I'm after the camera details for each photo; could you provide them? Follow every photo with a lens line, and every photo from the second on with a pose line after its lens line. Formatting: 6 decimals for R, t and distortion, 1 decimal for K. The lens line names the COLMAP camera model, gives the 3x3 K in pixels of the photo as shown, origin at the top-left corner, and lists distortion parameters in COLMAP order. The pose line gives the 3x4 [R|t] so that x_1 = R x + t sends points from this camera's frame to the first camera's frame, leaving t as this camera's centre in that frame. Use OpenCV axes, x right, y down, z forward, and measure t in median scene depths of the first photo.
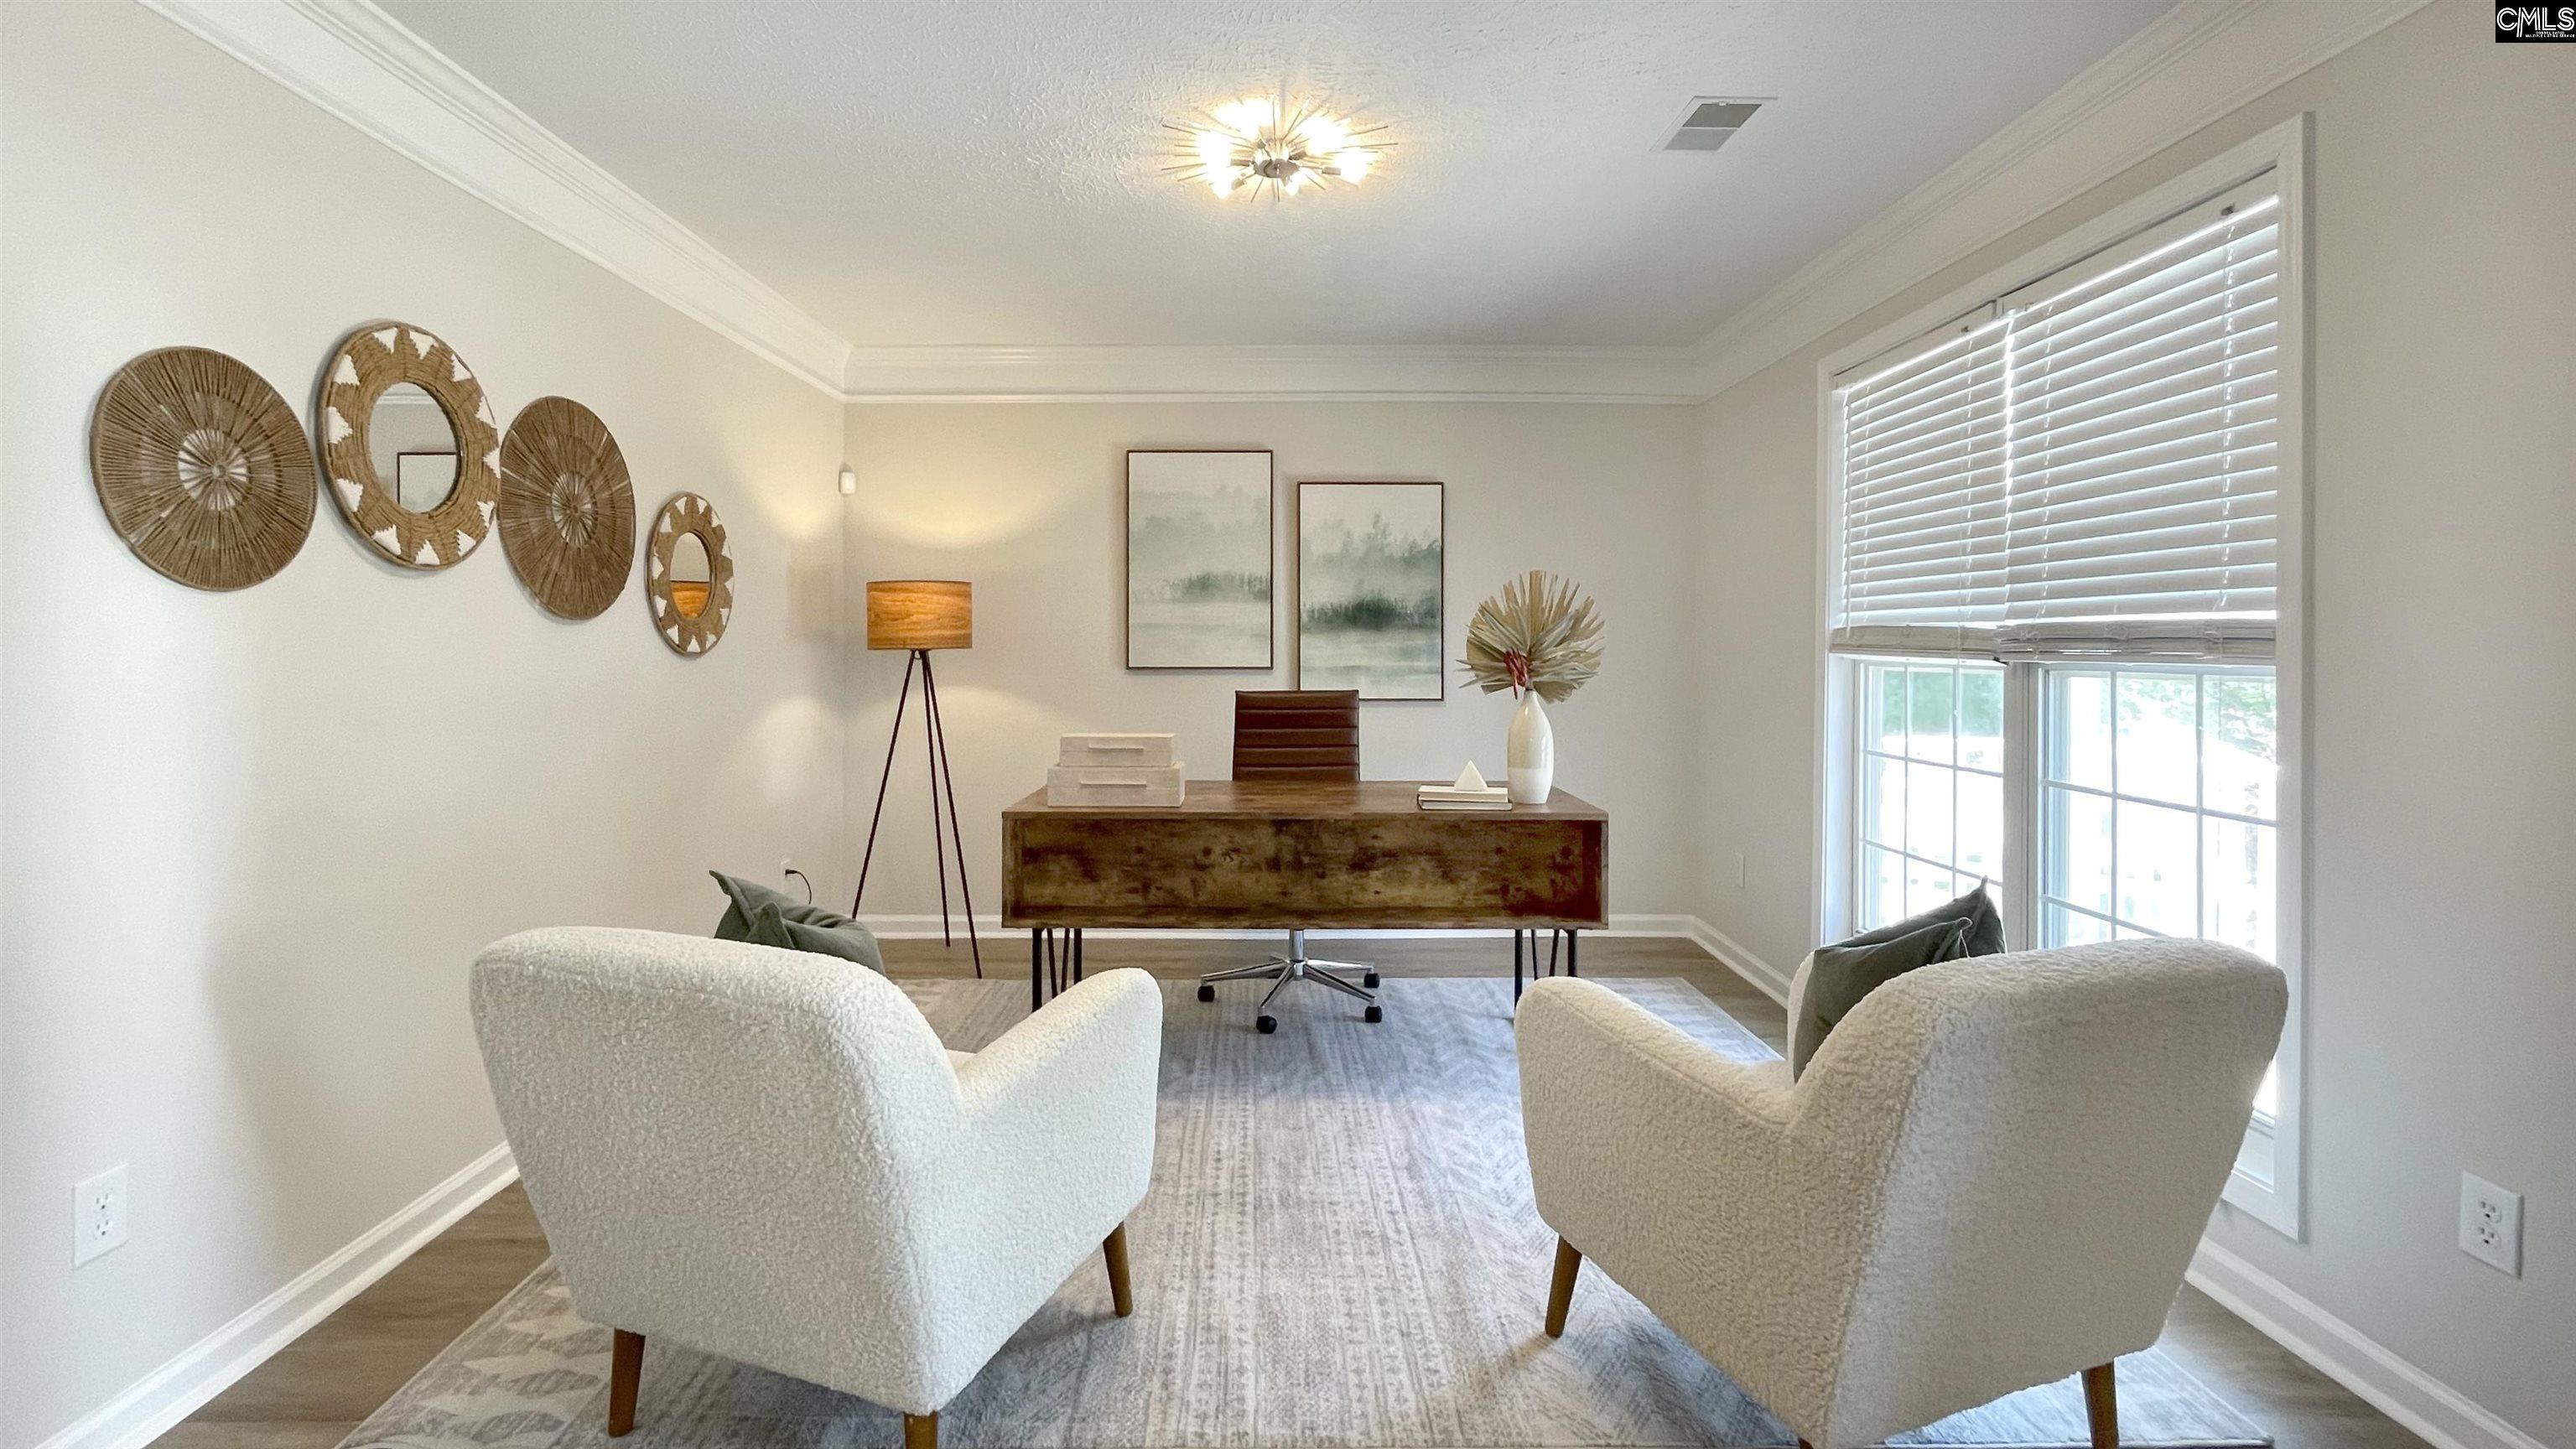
lens RADIAL K [[1054.6, 0, 1344.4], [0, 1054.6, 645.1], [0, 0, 1]] dist [-0.000067, -0.000401]
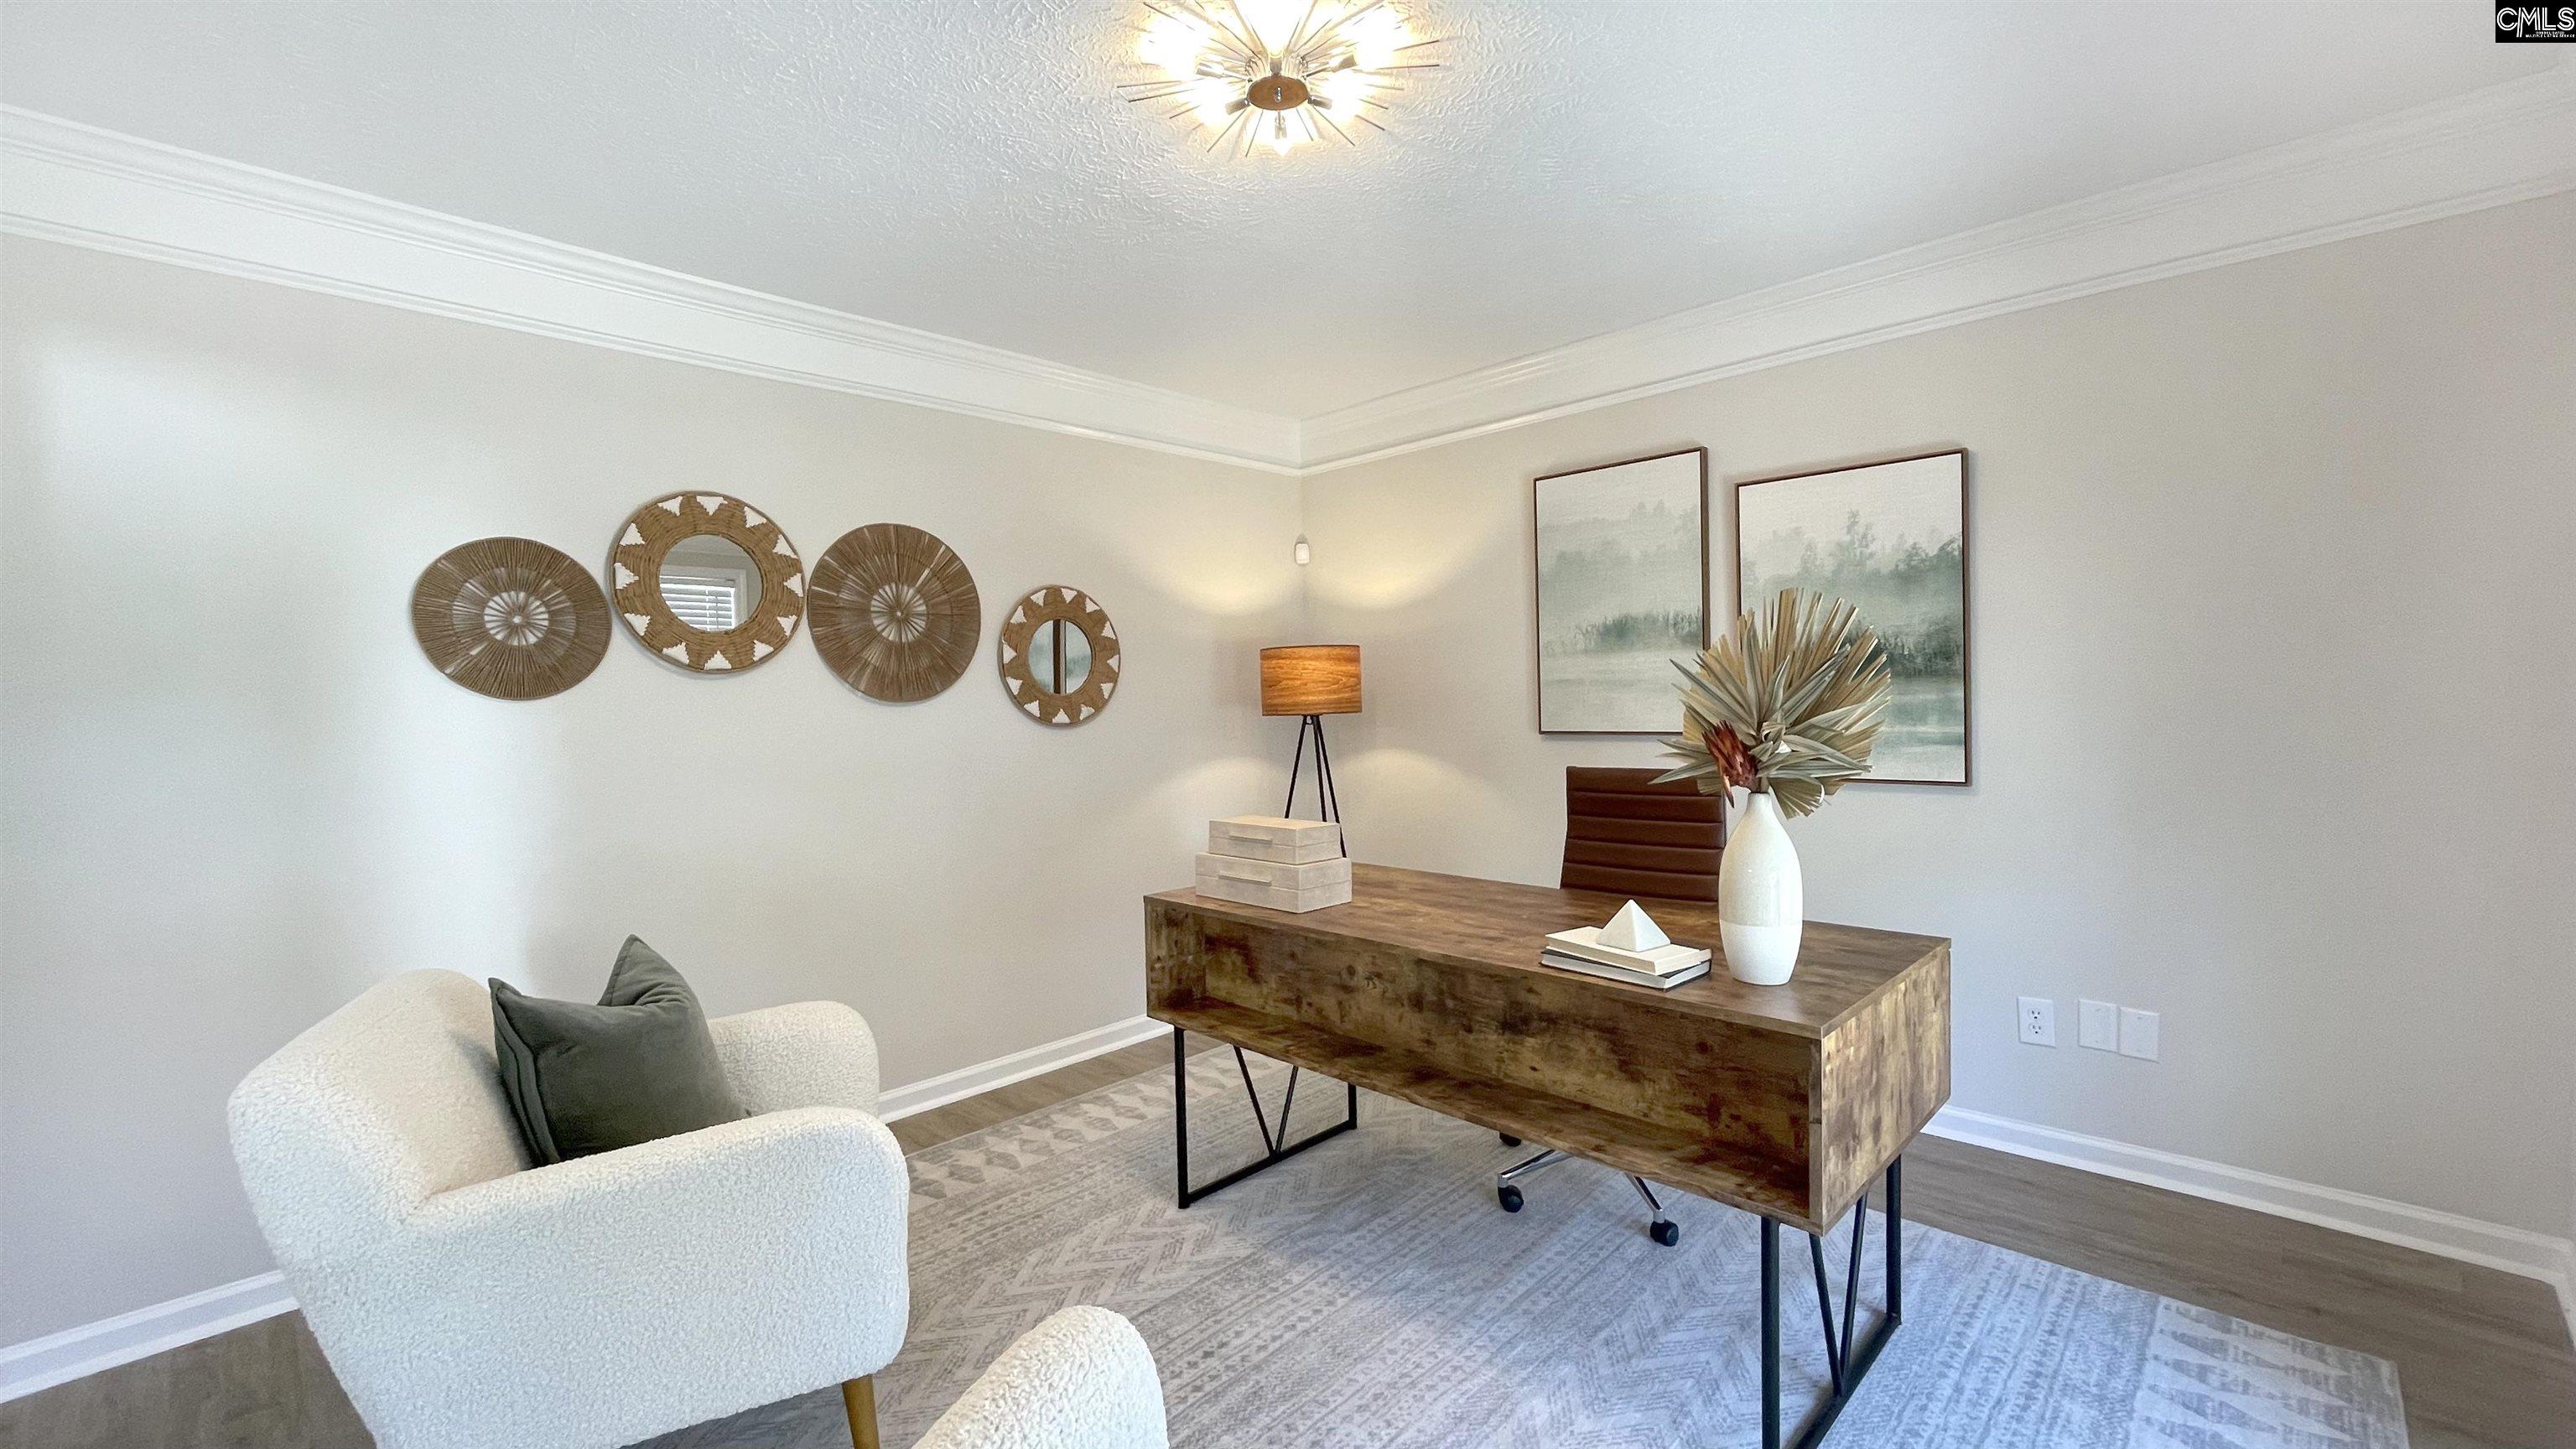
lens RADIAL K [[1054.6, 0, 1290.3], [0, 1054.6, 725.5], [0, 0, 1]] dist [-0.000067, -0.000401]
pose [[0.709598, 0.002329, -0.704603, 0.412072], [0.021800, 0.999443, 0.025258, -0.016294], [0.704269, -0.033284, 0.709152, 0.392684]]
